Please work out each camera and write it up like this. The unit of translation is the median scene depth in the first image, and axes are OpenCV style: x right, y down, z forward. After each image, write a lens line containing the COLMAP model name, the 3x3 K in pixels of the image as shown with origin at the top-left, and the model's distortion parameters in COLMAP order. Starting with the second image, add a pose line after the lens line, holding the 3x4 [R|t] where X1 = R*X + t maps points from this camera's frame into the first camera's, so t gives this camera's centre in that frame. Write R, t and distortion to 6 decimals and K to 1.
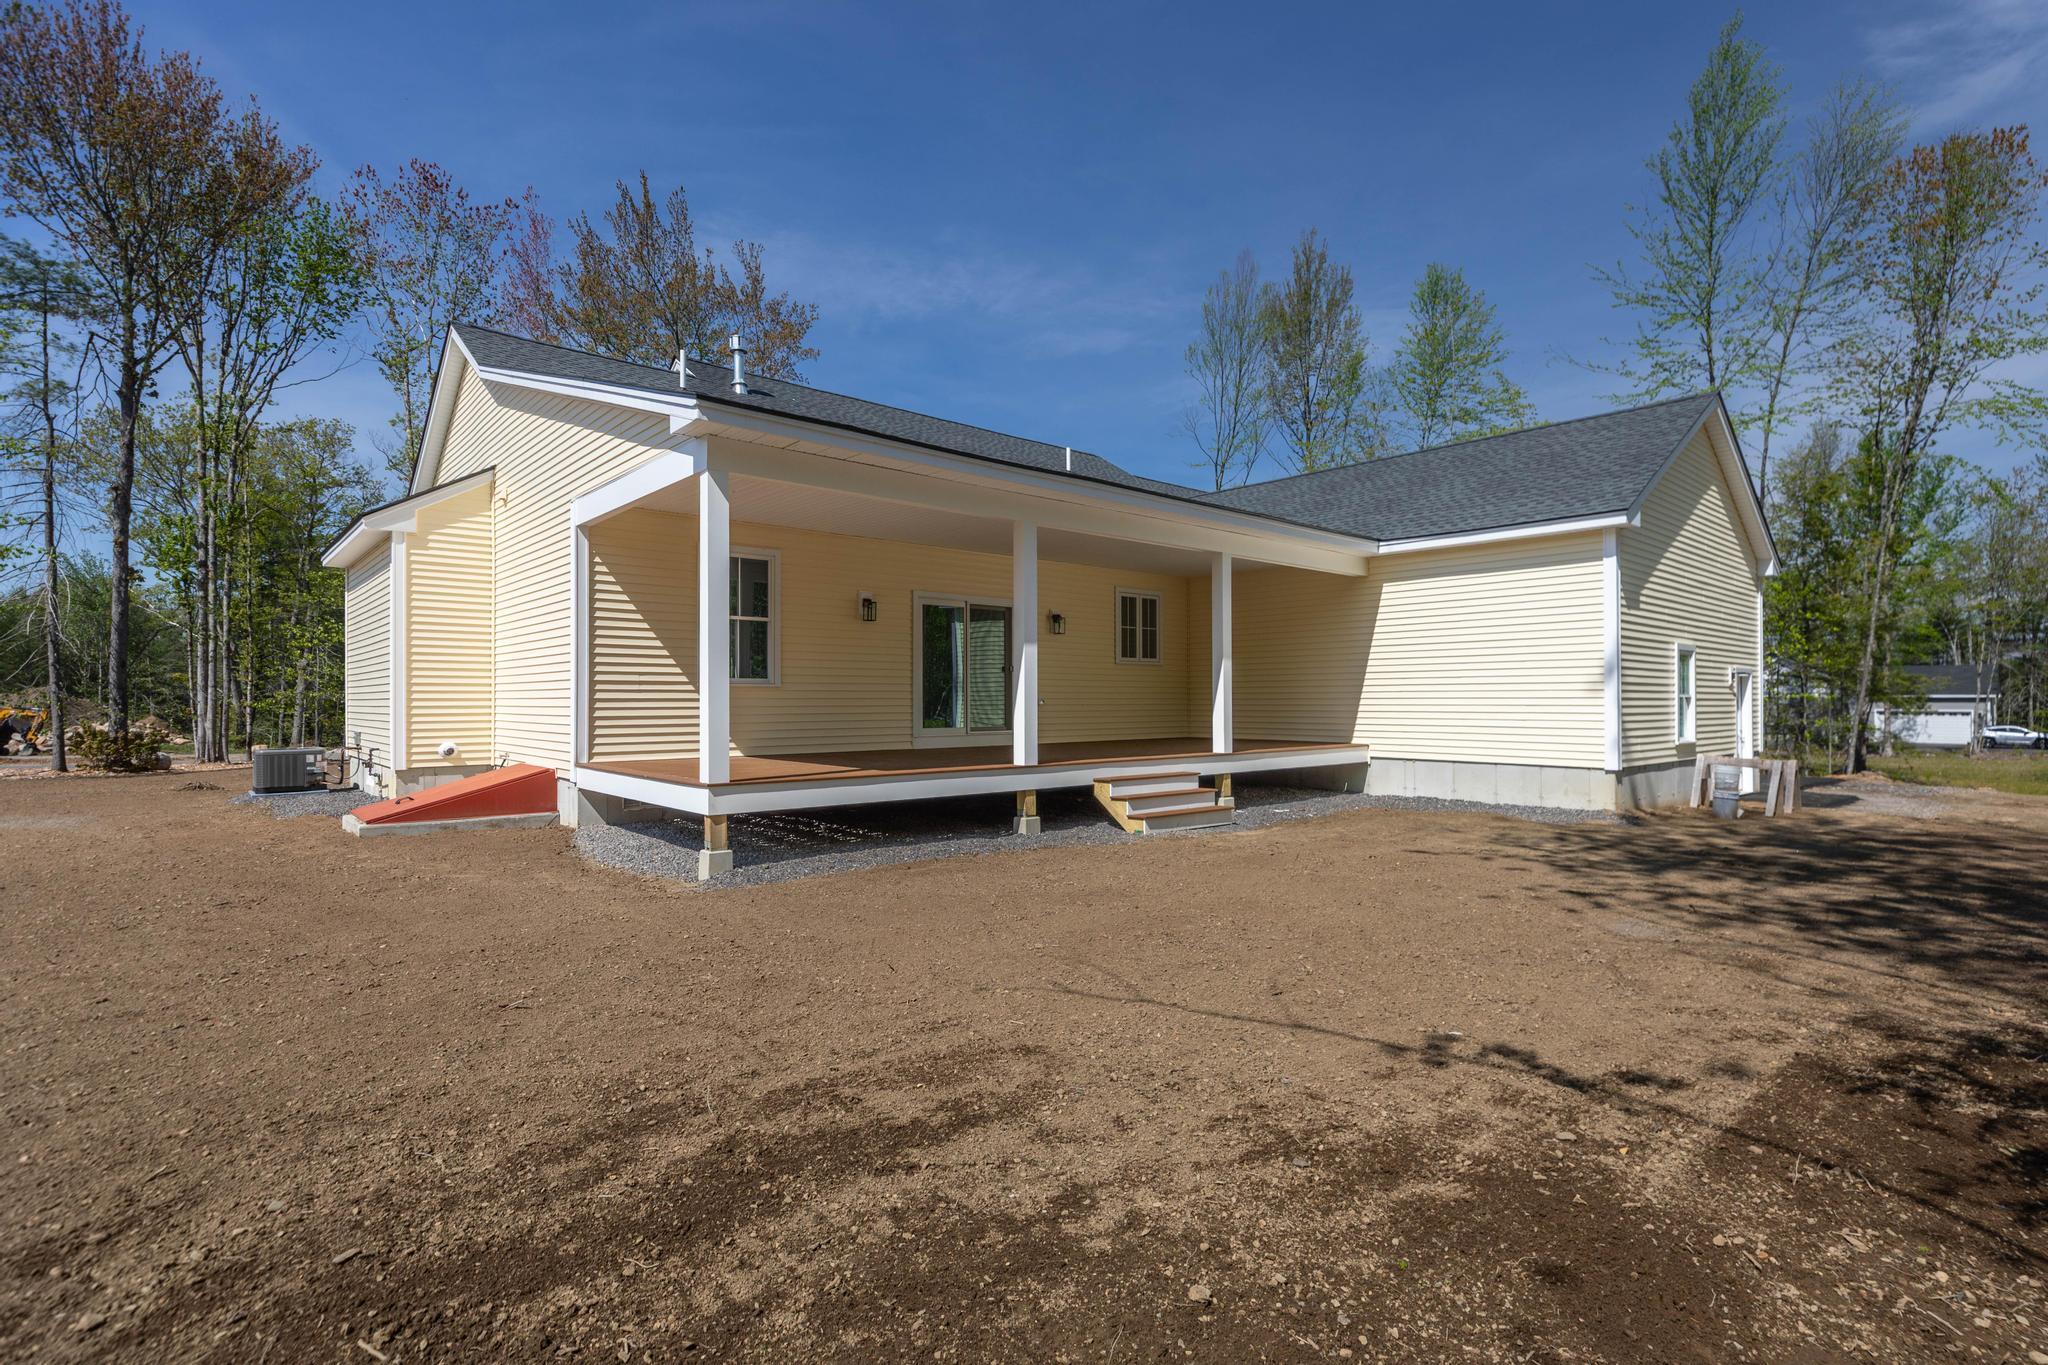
lens RADIAL K [[969.3, 0, 1023.5], [0, 969.3, 707.8], [0, 0, 1]] dist [-0.001087, -0.000117]
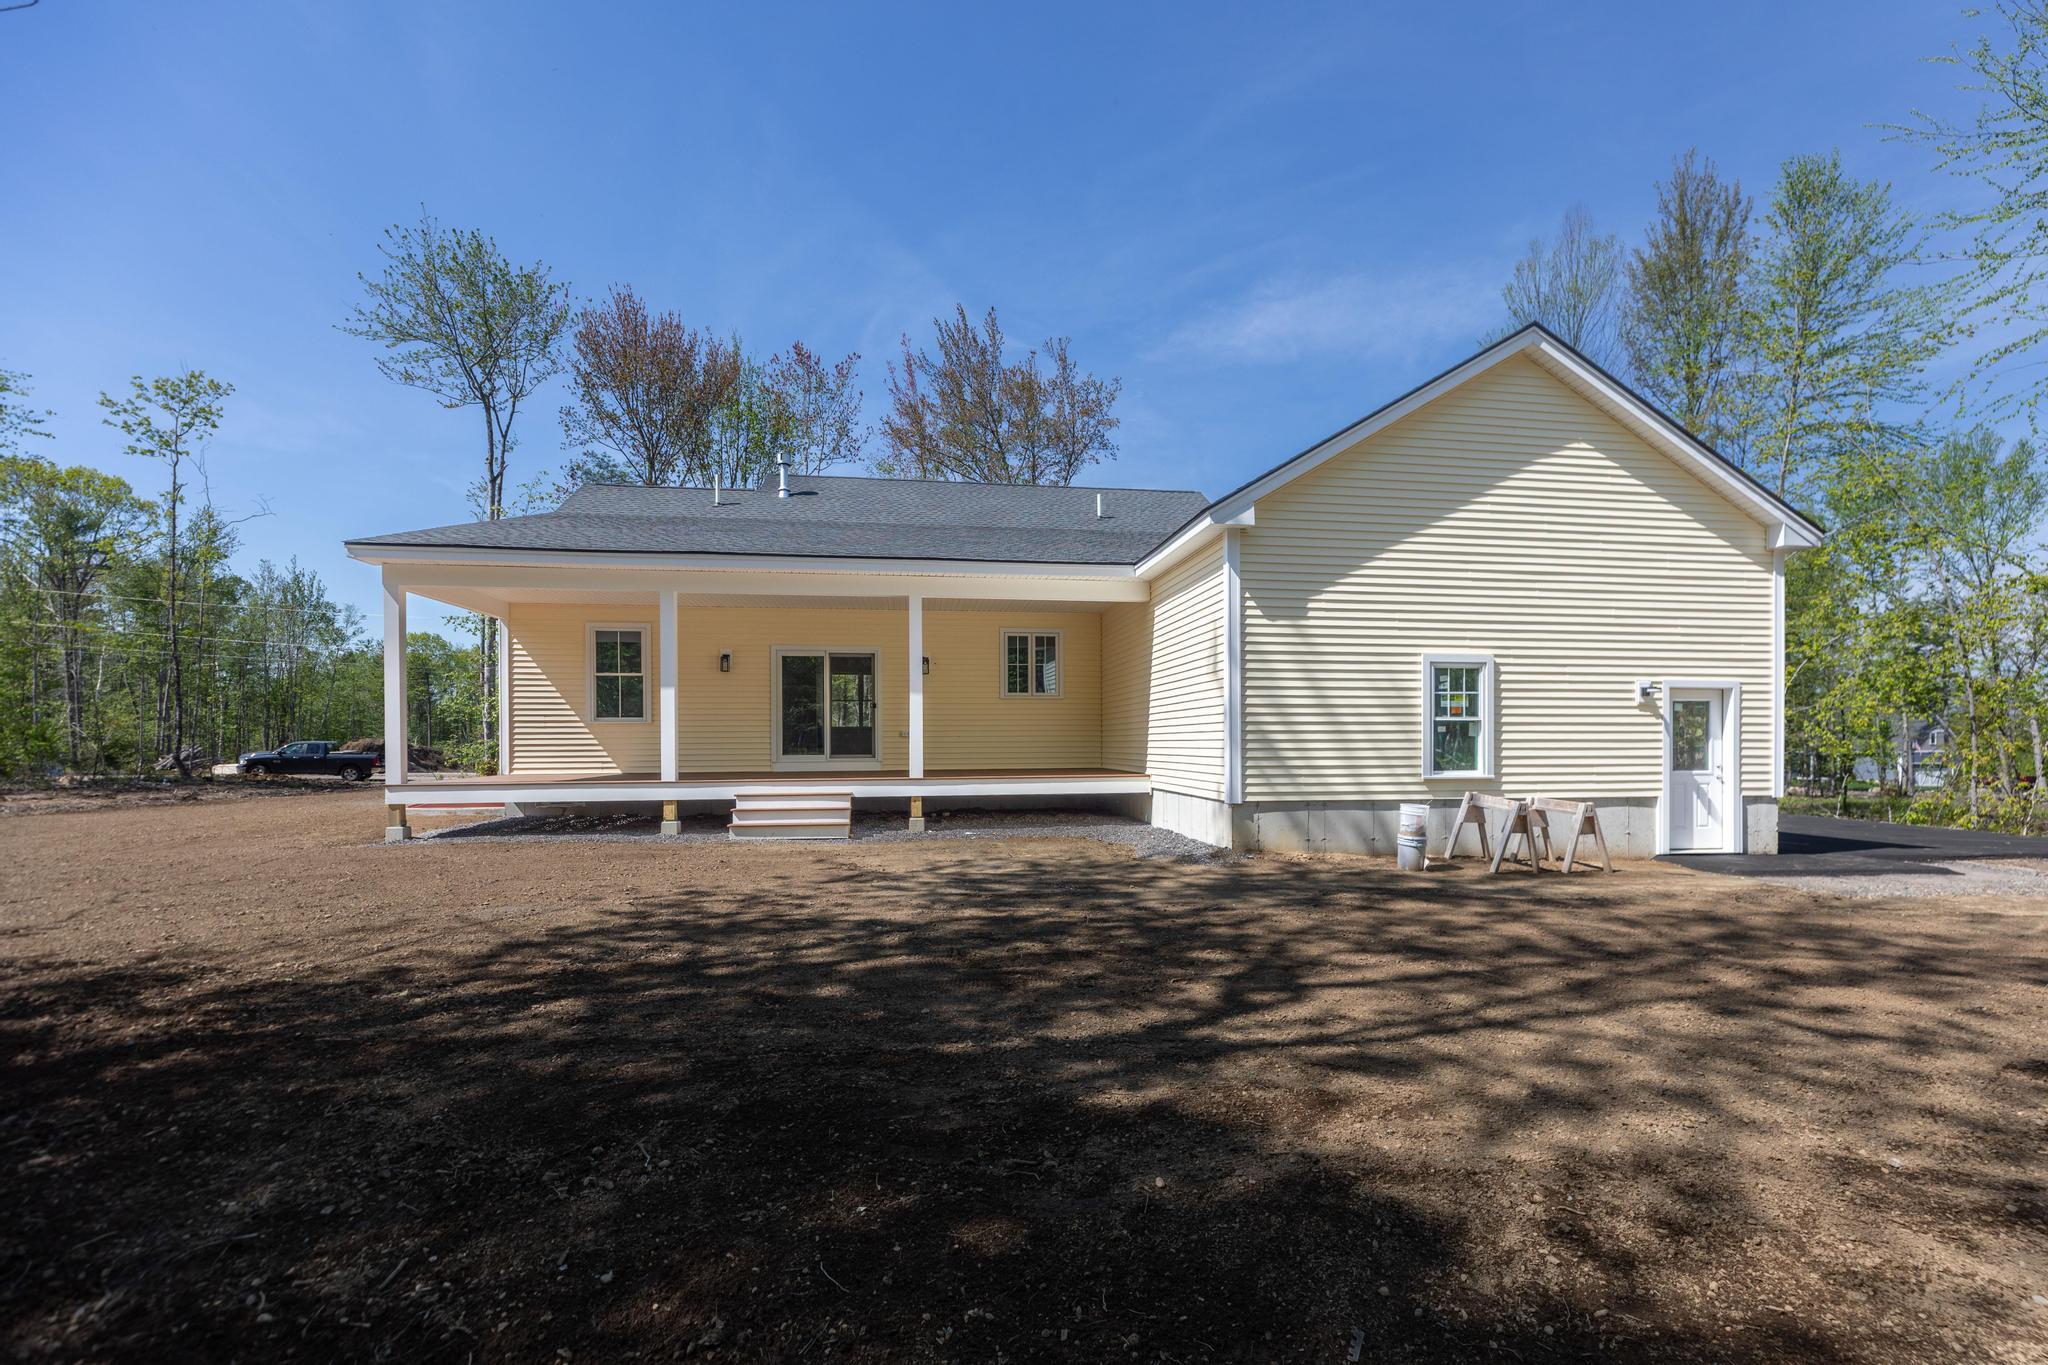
lens RADIAL K [[915.5, 0, 1030.2], [0, 915.5, 736.6], [0, 0, 1]] dist [0.021452, 0.000109]
pose [[0.847919, -0.004880, -0.530103, 0.738057], [0.000139, 0.999960, -0.008983, 0.007781], [0.530125, 0.007543, 0.847886, 0.158622]]
